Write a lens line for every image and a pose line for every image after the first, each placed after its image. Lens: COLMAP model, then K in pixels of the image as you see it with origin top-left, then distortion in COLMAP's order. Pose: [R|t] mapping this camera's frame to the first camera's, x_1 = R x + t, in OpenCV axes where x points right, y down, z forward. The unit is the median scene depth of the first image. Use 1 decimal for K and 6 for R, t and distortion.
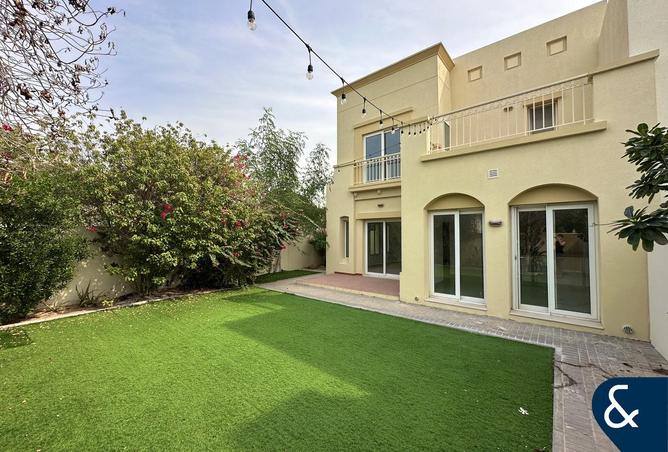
lens RADIAL K [[267.8, 0, 333.1], [0, 267.8, 224.0], [0, 0, 1]] dist [0.000604, 0.000091]
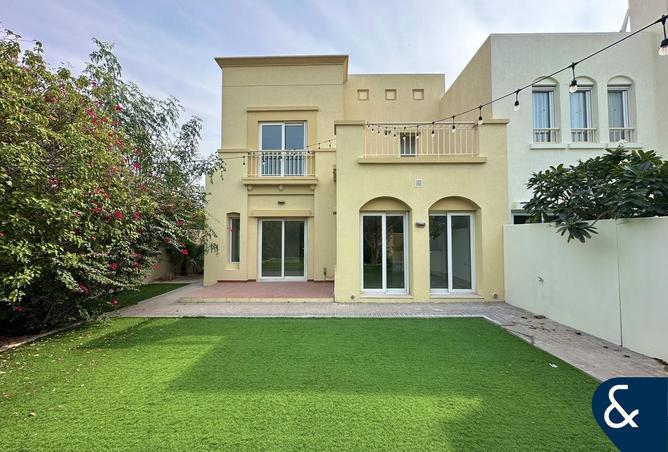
lens RADIAL K [[267.8, 0, 333.1], [0, 267.8, 224.0], [0, 0, 1]] dist [0.000604, 0.000091]
pose [[0.780305, 0.025191, 0.624891, -0.356224], [-0.022937, 0.999669, -0.011658, 0.014178], [-0.624978, -0.005236, 0.780625, 0.235435]]
